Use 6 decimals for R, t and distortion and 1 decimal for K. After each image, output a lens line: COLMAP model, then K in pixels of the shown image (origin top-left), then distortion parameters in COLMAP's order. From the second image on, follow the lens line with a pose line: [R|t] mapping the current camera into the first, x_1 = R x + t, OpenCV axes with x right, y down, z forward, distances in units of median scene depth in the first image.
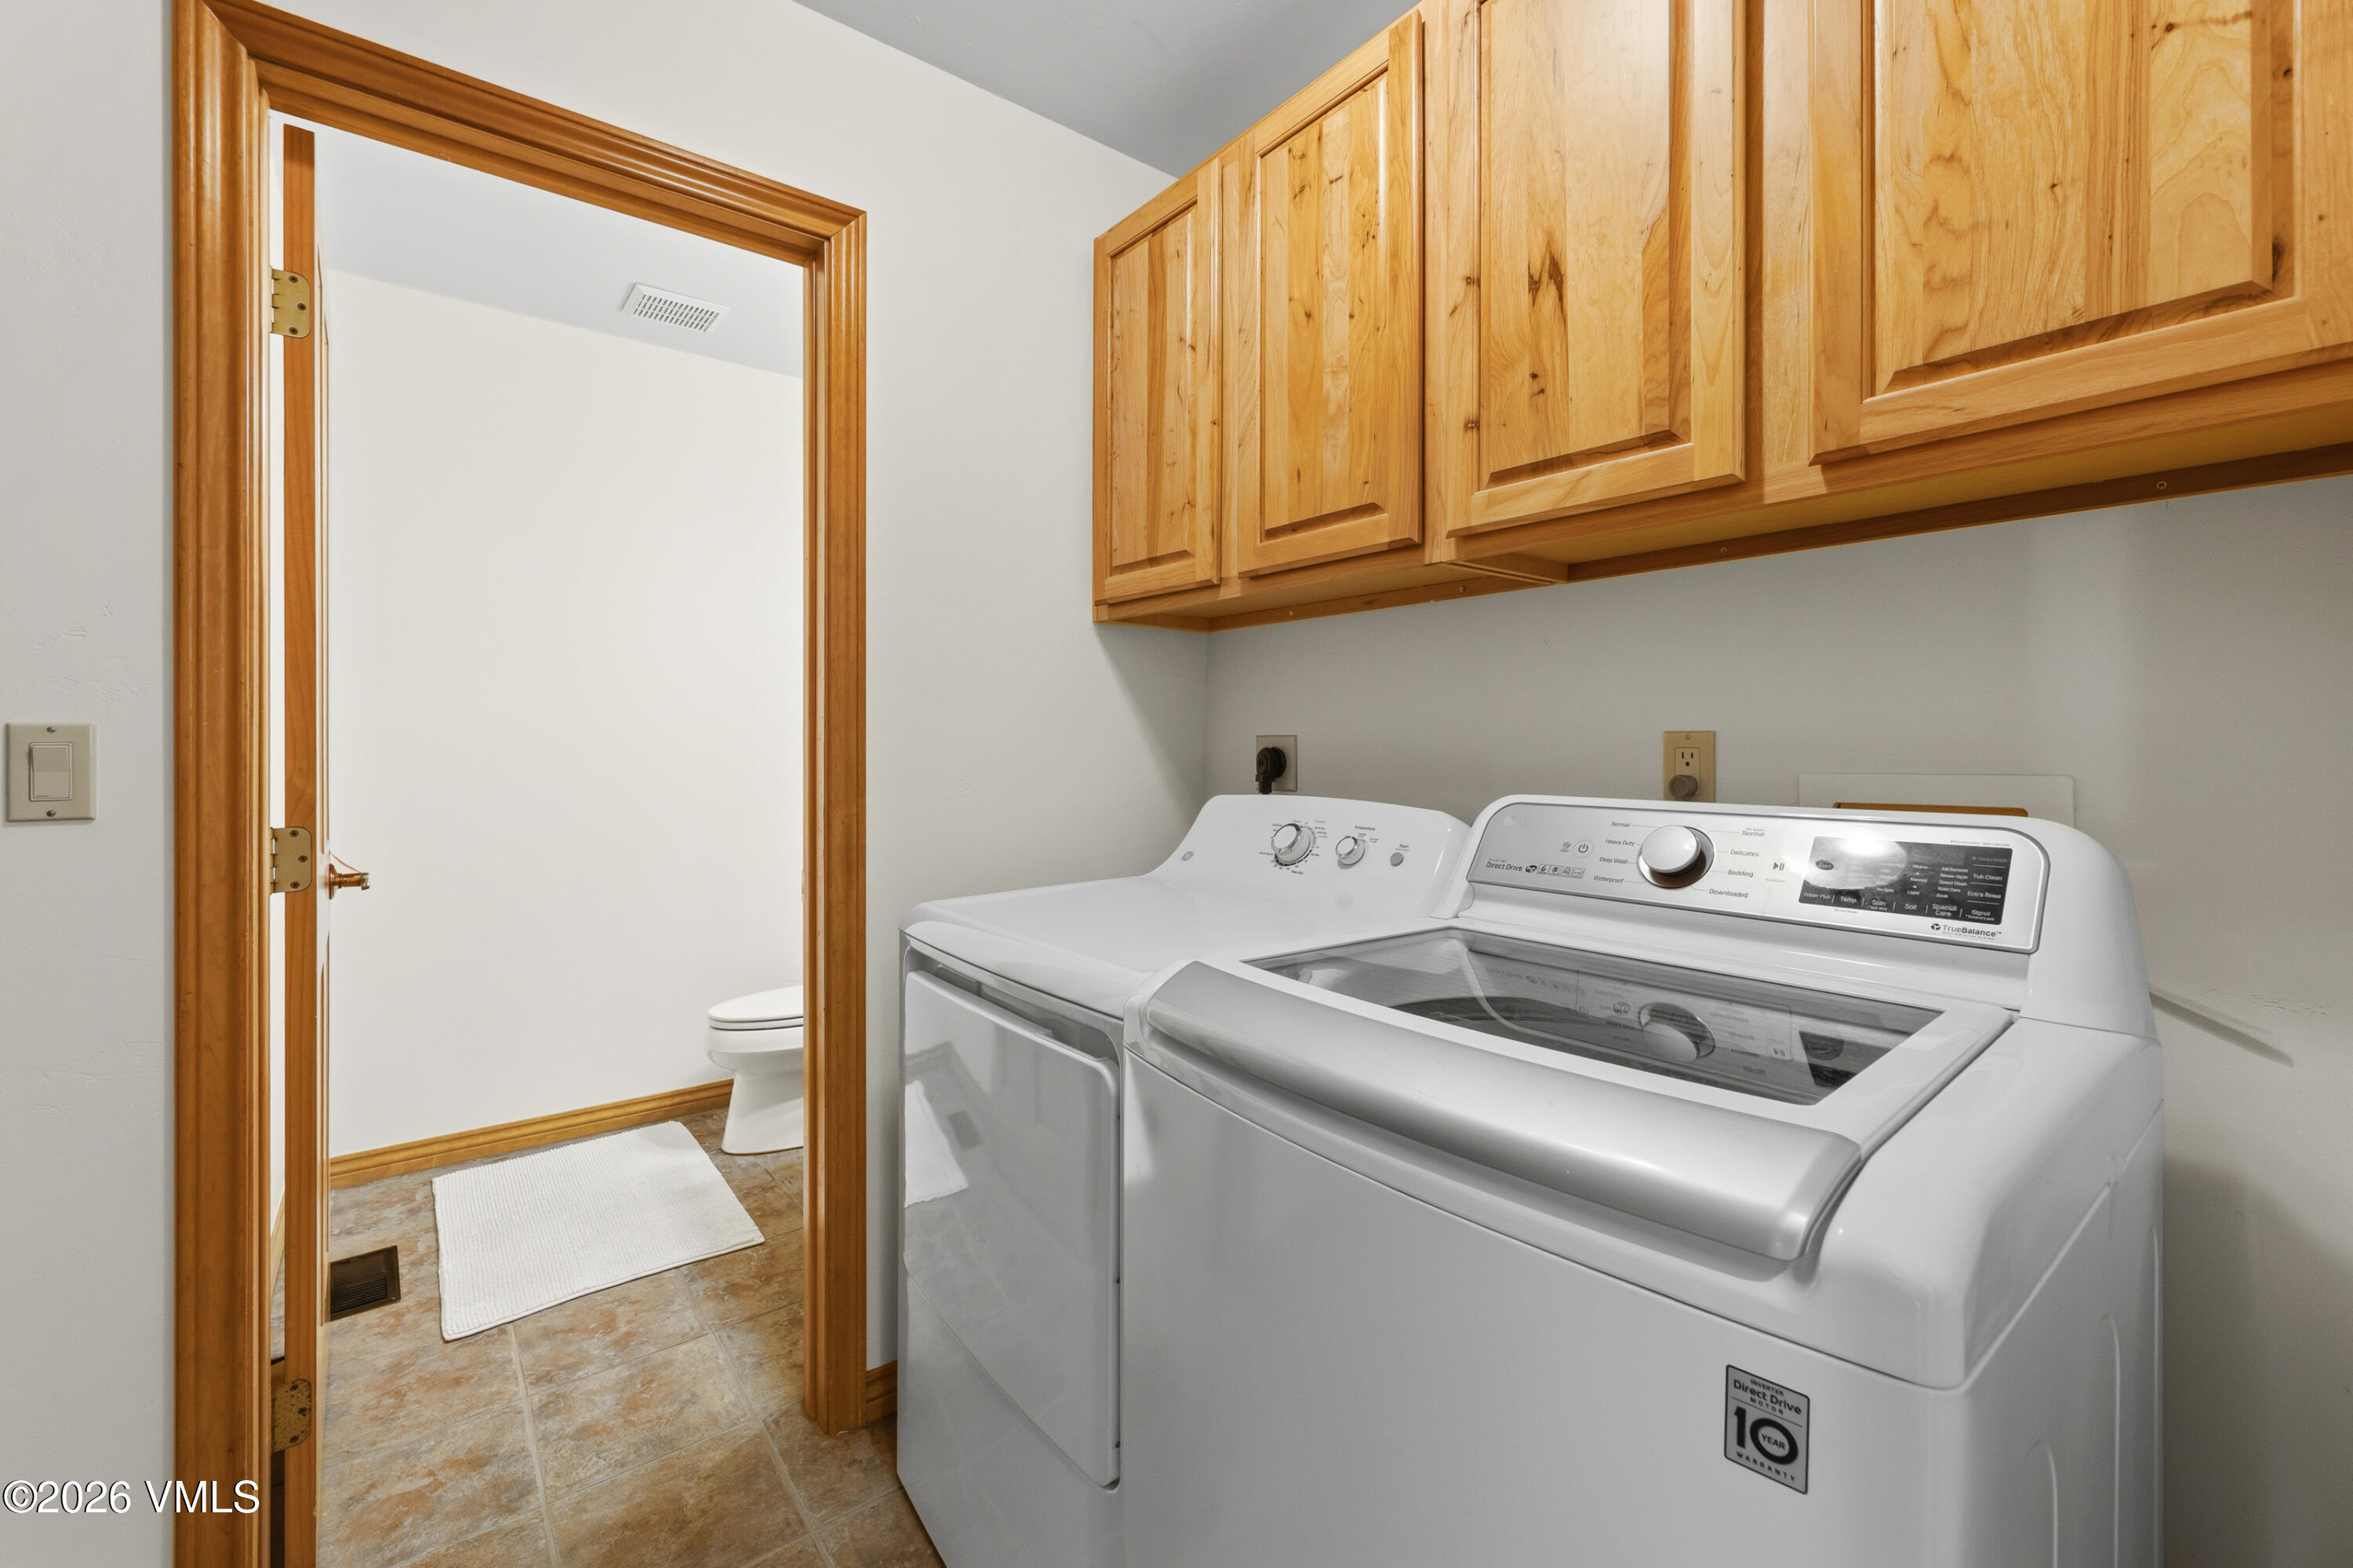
lens RADIAL K [[975.7, 0, 1169.3], [0, 975.7, 744.2], [0, 0, 1]] dist [0.000230, 0.000288]
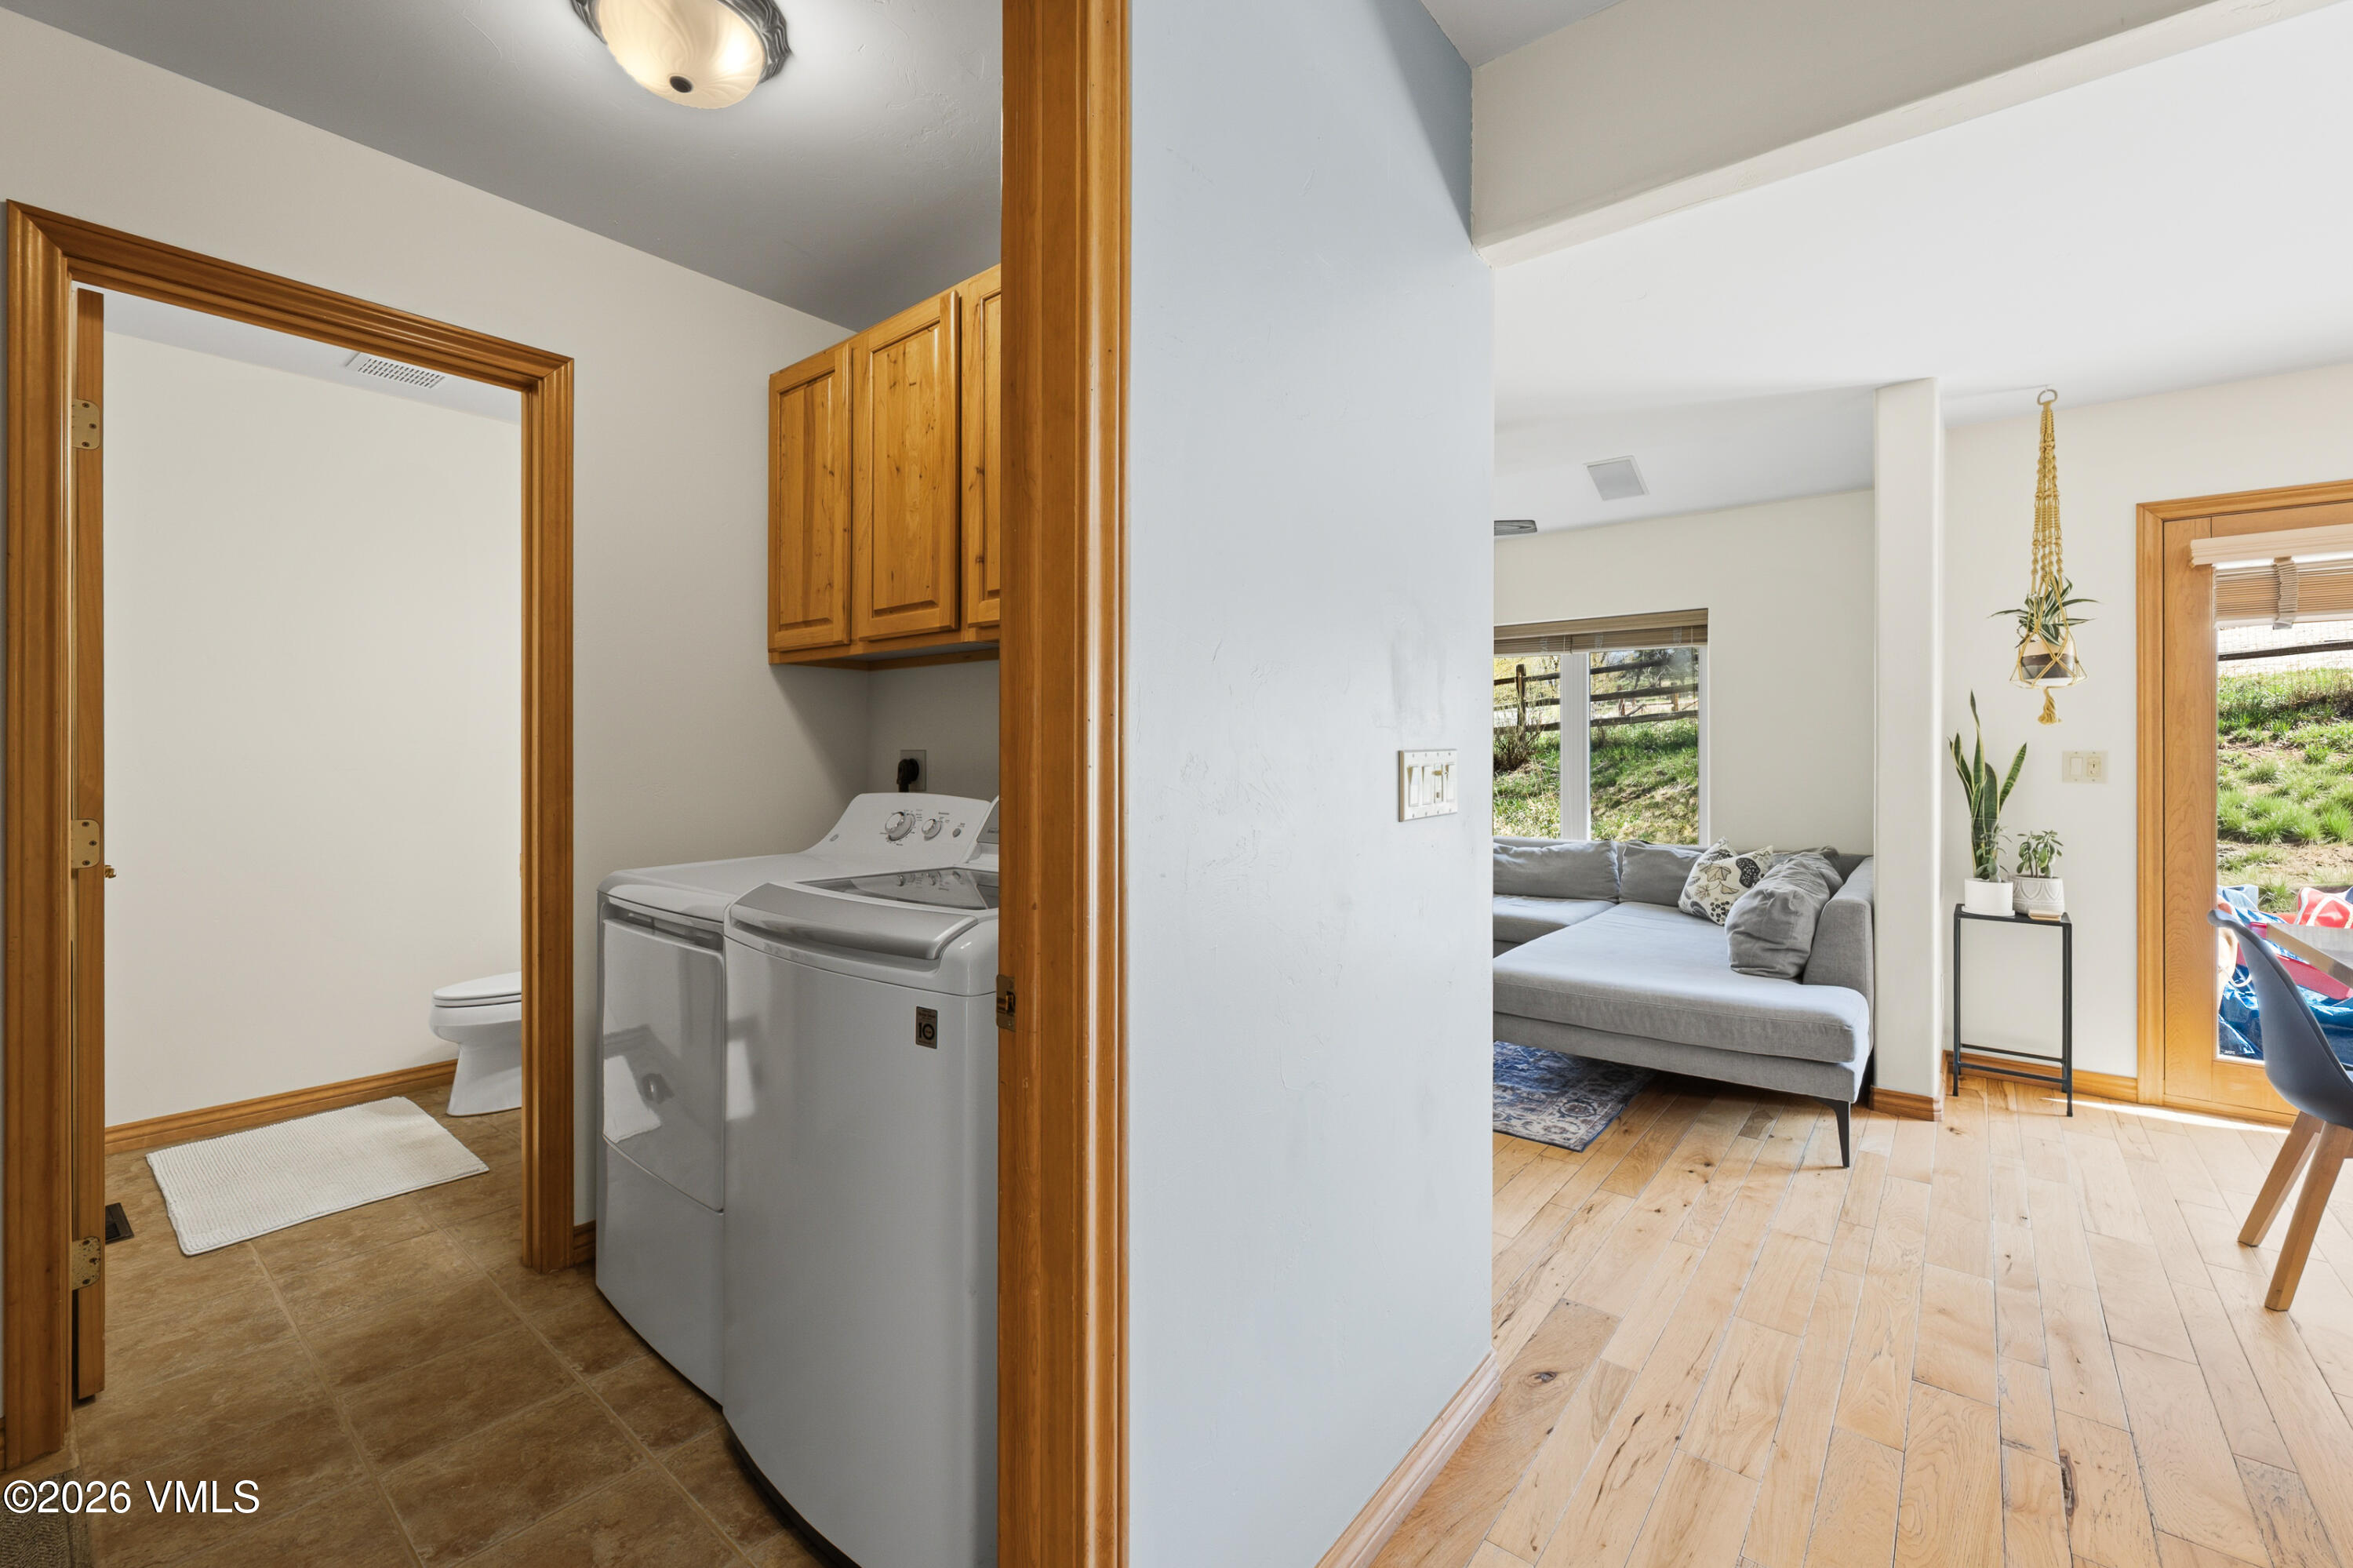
lens RADIAL K [[967.1, 0, 1170.5], [0, 967.1, 755.7], [0, 0, 1]] dist [-0.000633, -0.000233]
pose [[0.976571, 0.000670, 0.215193, 0.200618], [-0.000825, 0.999999, 0.000630, -0.002443], [-0.215193, -0.000793, 0.976571, -0.463540]]
